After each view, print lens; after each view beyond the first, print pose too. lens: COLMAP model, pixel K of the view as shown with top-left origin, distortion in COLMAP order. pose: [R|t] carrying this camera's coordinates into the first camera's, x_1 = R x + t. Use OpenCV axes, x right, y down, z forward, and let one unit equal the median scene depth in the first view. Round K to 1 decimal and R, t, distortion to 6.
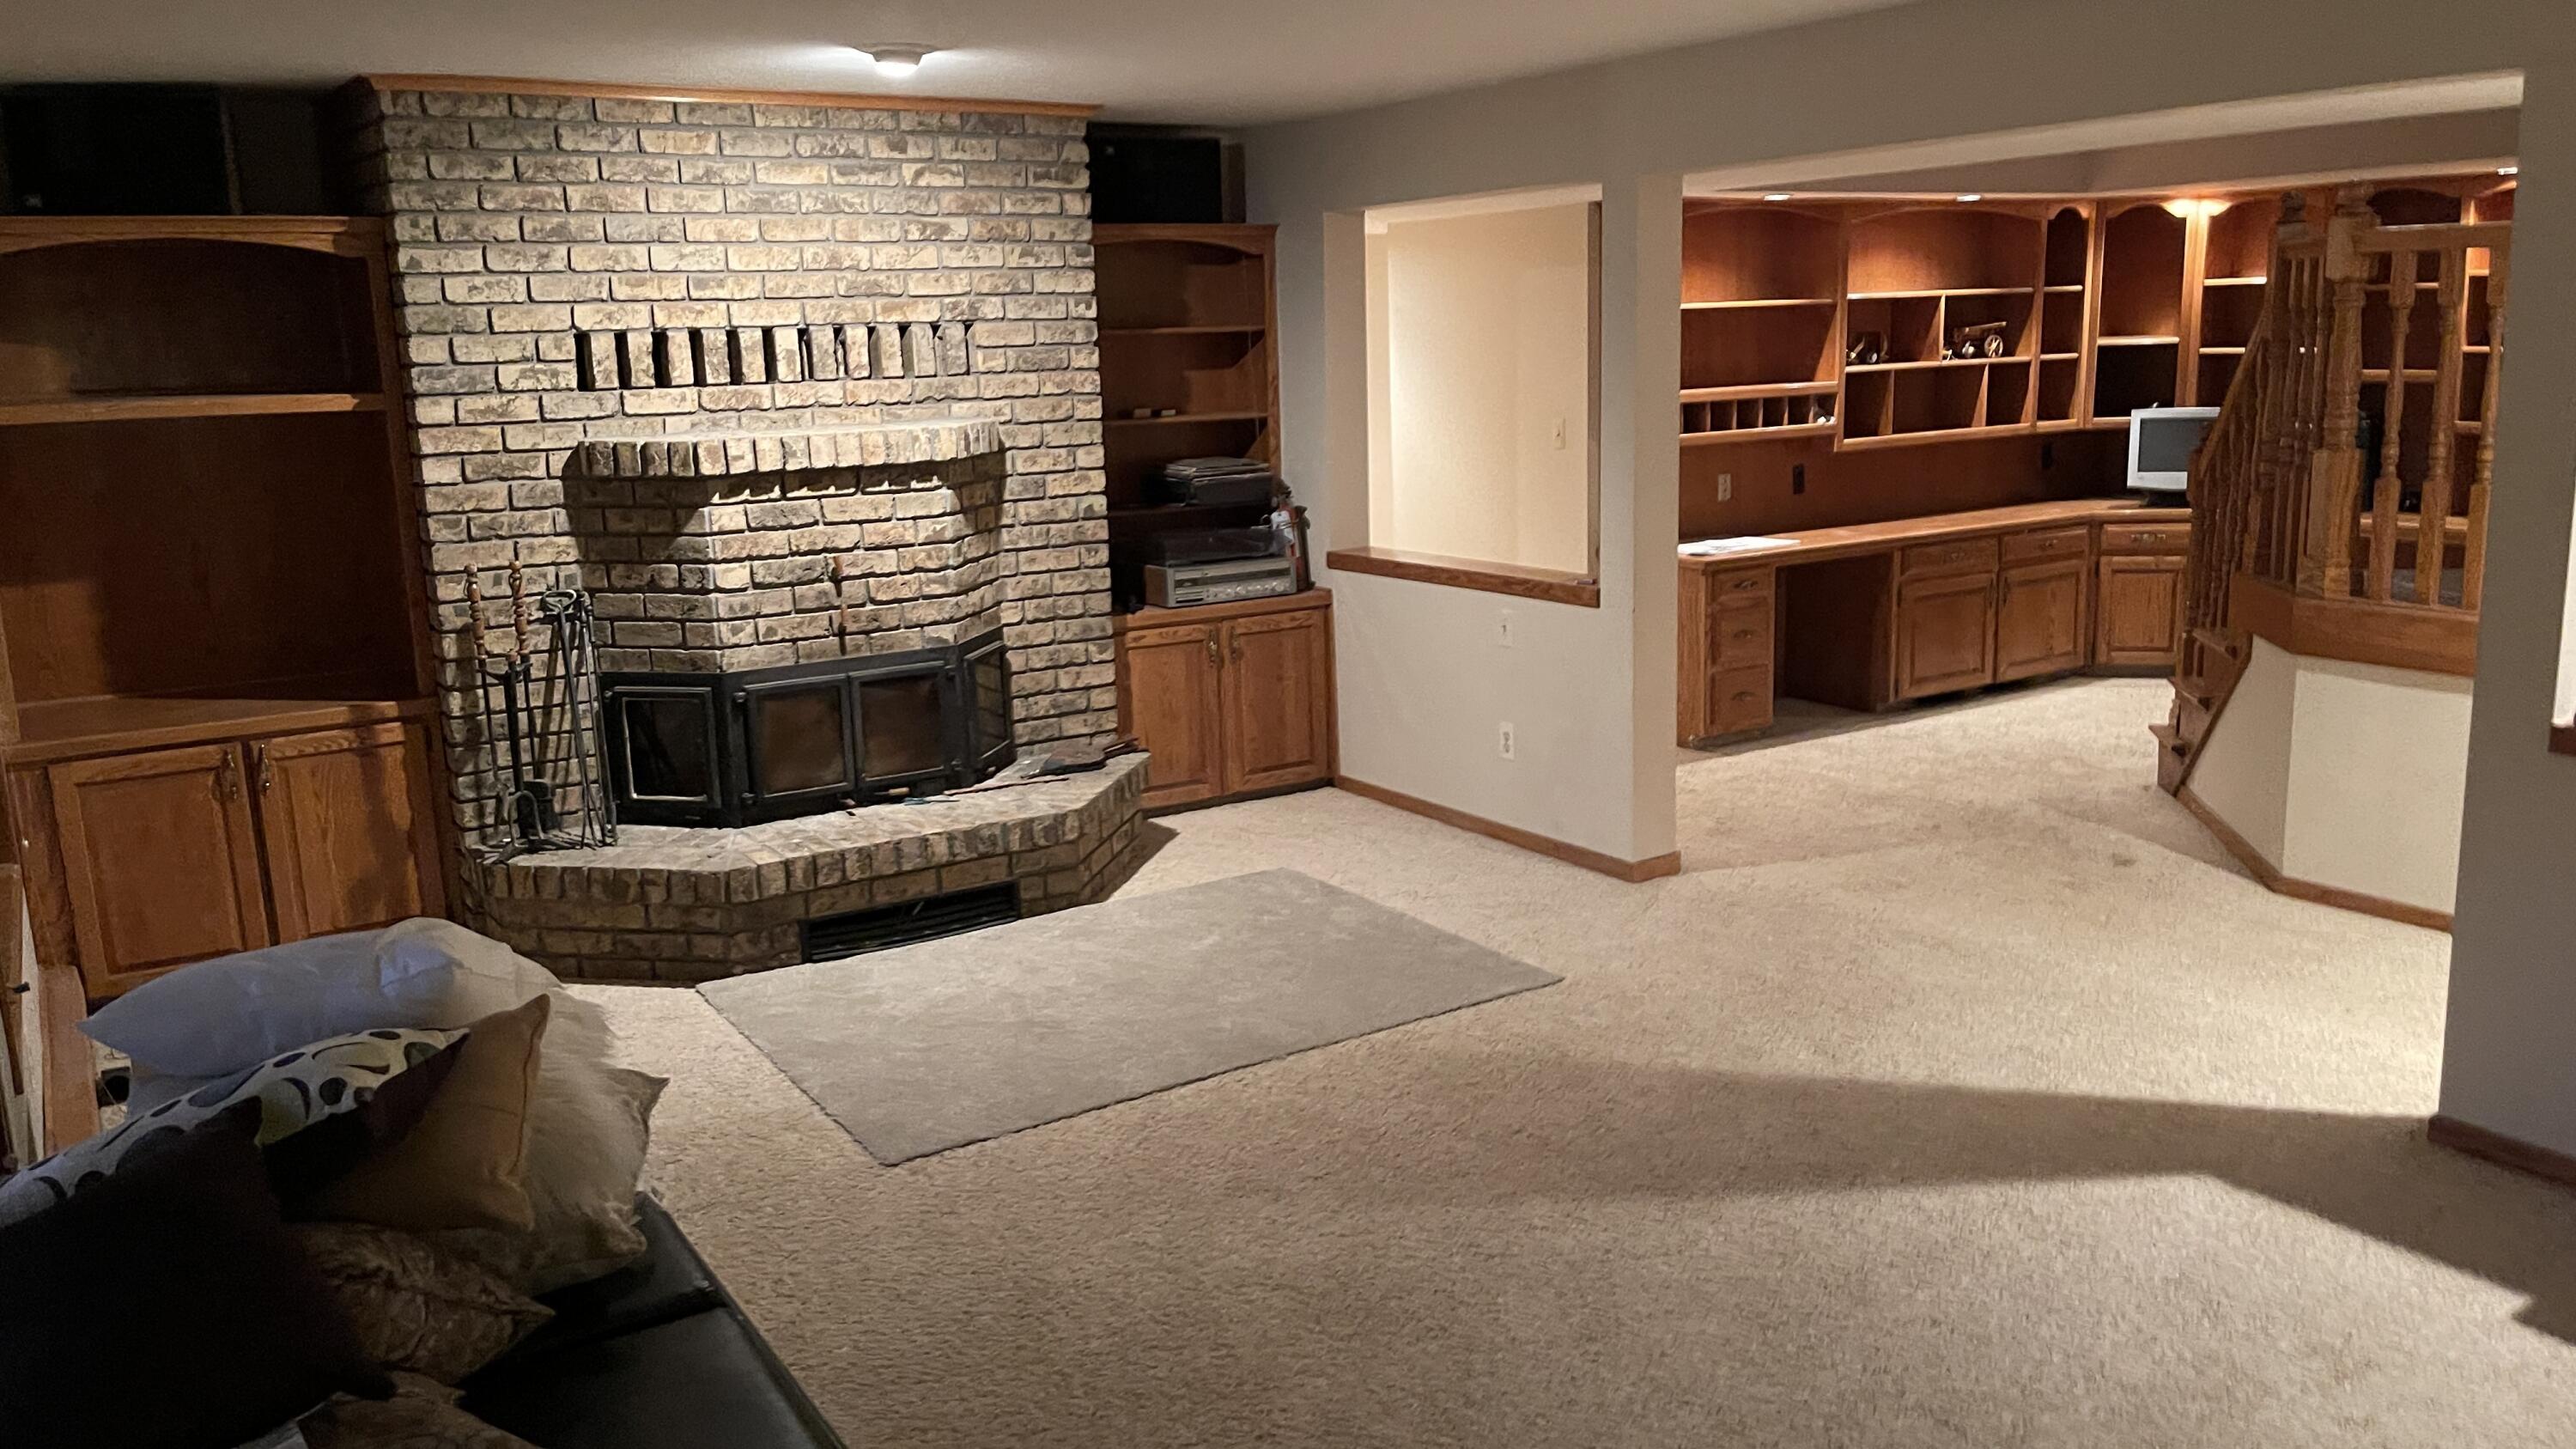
lens RADIAL K [[1948.6, 0, 1287.5], [0, 1948.6, 722.5], [0, 0, 1]] dist [0.071331, -0.091024]
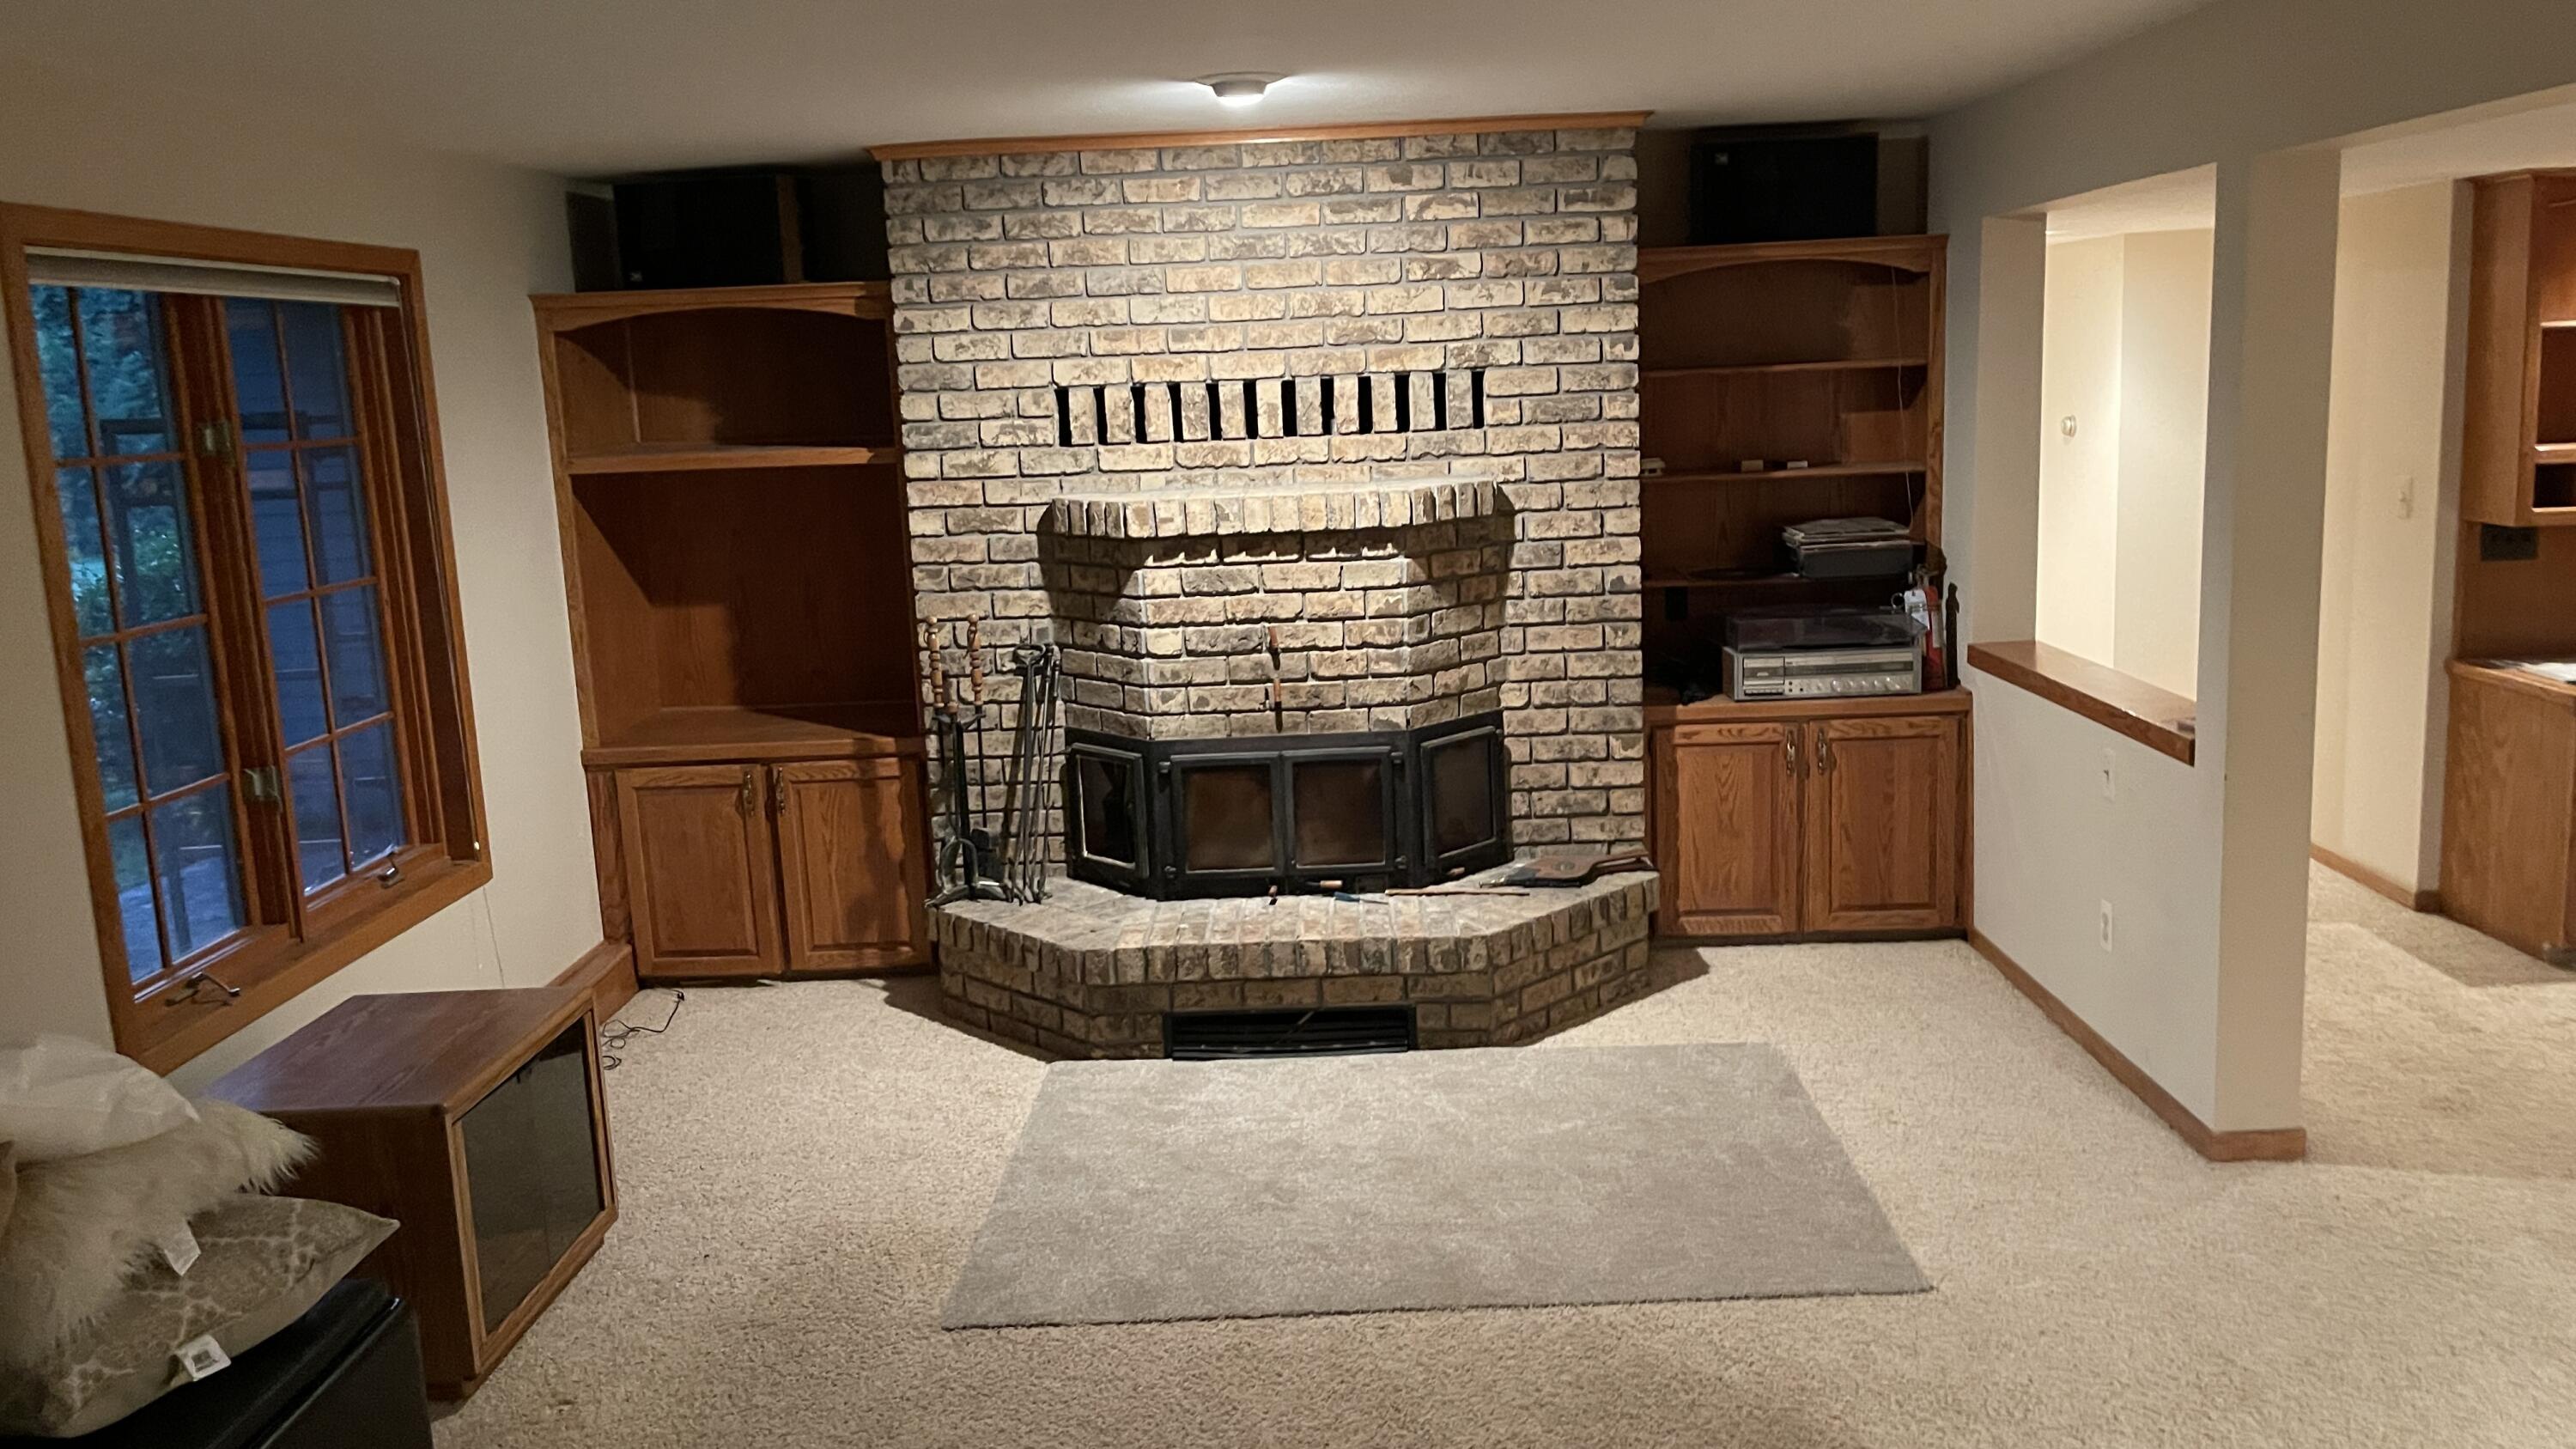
lens RADIAL K [[1948.6, 0, 1292.0], [0, 1948.6, 721.0], [0, 0, 1]] dist [0.071331, -0.091024]
pose [[0.833220, 0.093908, -0.544910, 0.283826], [-0.093717, 0.995199, 0.028206, -0.066818], [0.544942, 0.027566, 0.838020, 0.230002]]
